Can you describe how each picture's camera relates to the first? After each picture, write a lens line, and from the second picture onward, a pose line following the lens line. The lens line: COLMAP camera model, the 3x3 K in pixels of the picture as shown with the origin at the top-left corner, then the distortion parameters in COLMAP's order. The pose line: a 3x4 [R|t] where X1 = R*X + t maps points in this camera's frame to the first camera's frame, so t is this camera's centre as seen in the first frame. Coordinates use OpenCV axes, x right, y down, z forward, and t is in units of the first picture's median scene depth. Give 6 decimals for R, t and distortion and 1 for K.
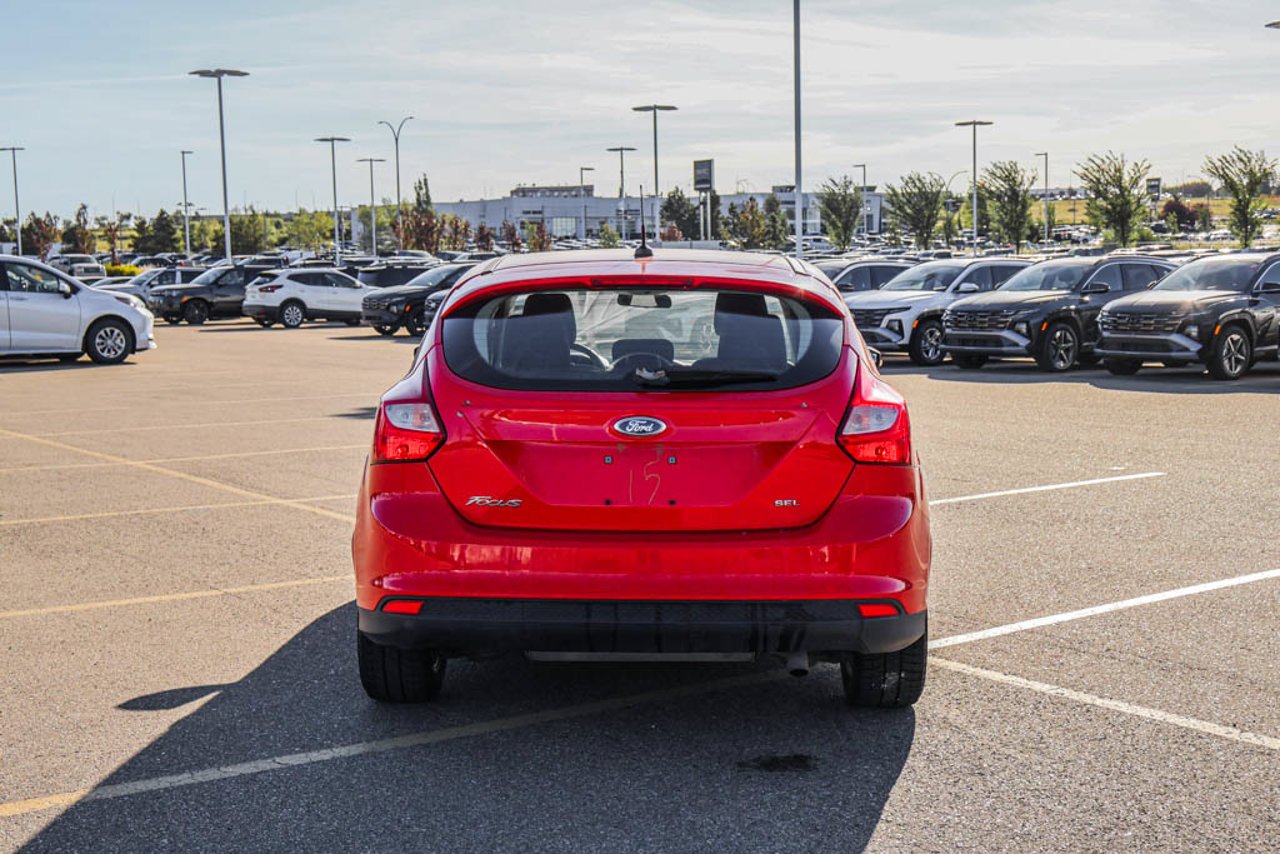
lens RADIAL K [[1664.3, 0, 640.0], [0, 1664.3, 427.0], [0, 0, 1]] dist [0.005866, -0.010802]
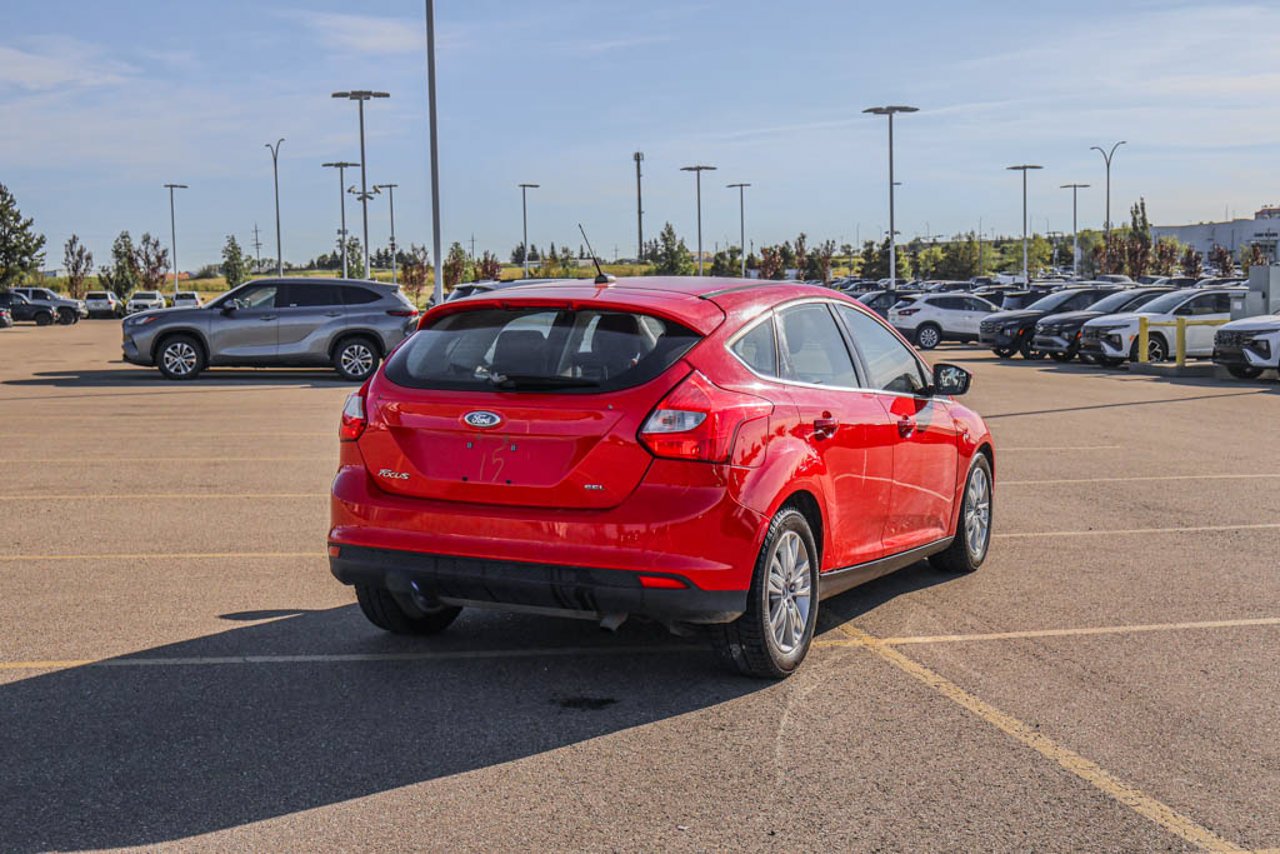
lens RADIAL K [[1630.8, 0, 640.0], [0, 1630.8, 427.0], [0, 0, 1]] dist [0.011725, 0.008071]
pose [[0.899327, 0.037145, -0.435697, 0.078700], [-0.042825, 0.999077, -0.003220, 0.000531], [0.435175, 0.021555, 0.900088, -0.006297]]
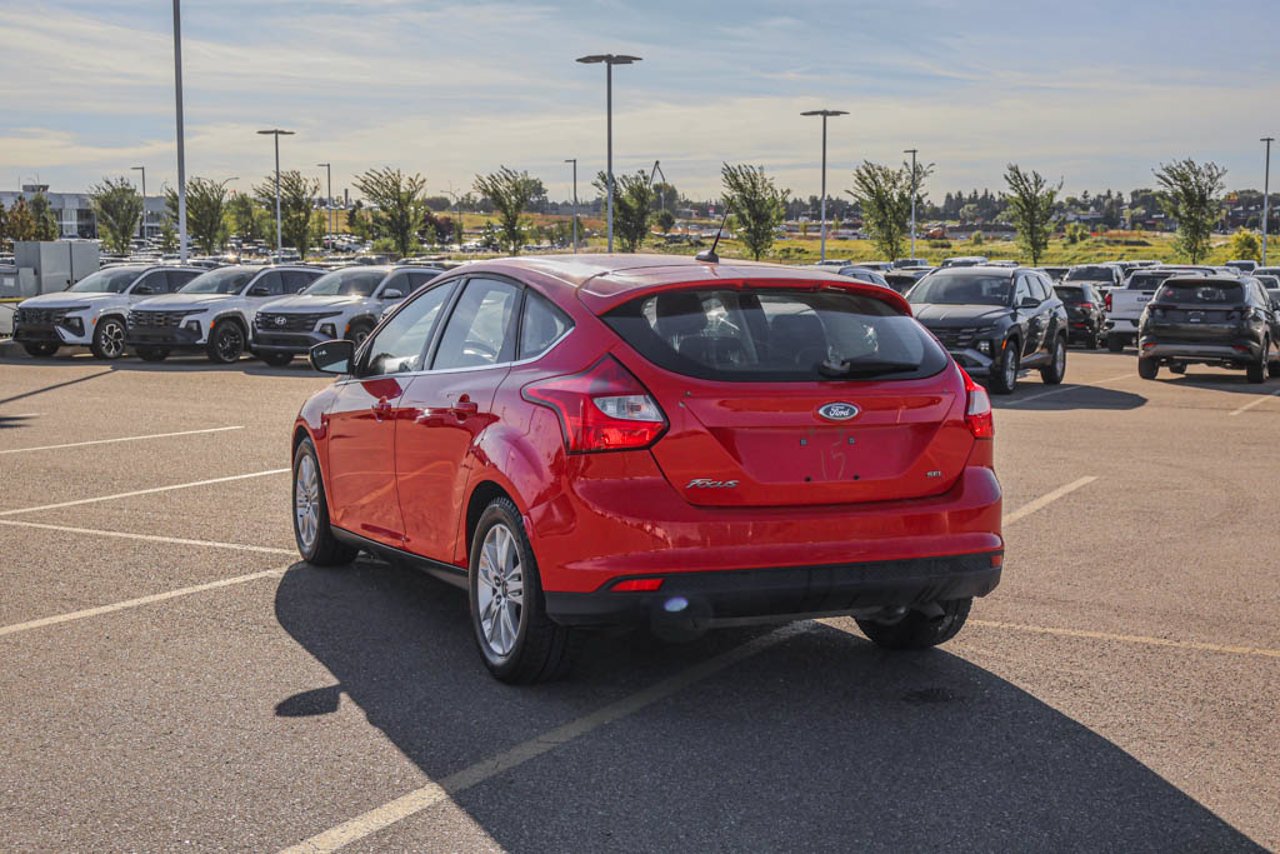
lens RADIAL K [[1630.8, 0, 640.0], [0, 1630.8, 427.0], [0, 0, 1]] dist [0.011725, 0.008071]
pose [[0.897243, -0.026588, 0.440736, -0.075584], [0.027548, 0.999612, 0.004220, 0.000214], [-0.440677, 0.008355, 0.897627, 0.006921]]
